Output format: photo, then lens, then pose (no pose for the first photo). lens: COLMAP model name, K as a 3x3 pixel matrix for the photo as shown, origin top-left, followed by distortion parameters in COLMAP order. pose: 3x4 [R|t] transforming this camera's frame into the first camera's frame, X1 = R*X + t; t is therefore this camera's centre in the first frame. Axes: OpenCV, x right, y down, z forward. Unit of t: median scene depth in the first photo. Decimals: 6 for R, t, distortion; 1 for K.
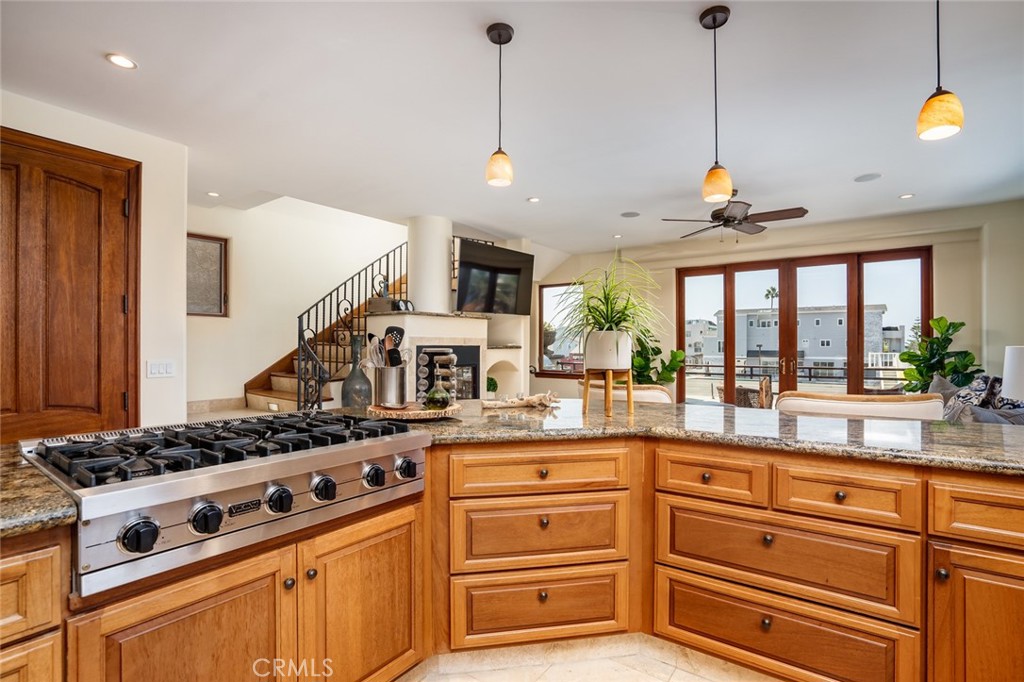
lens RADIAL K [[466.9, 0, 510.3], [0, 466.9, 342.8], [0, 0, 1]] dist [-0.025263, 0.000342]
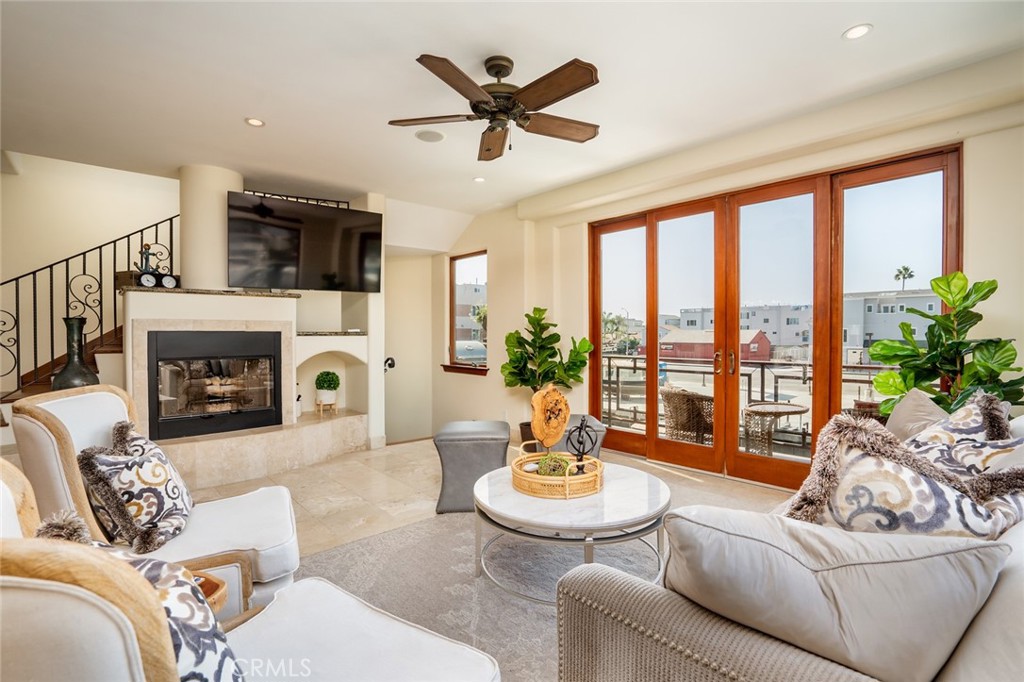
lens RADIAL K [[466.9, 0, 513.7], [0, 466.9, 343.3], [0, 0, 1]] dist [-0.025263, 0.000342]
pose [[0.979965, 0.002272, -0.199155, 0.470043], [0.002566, 0.999708, 0.024029, 0.008171], [0.199151, -0.024058, 0.979673, 0.332617]]
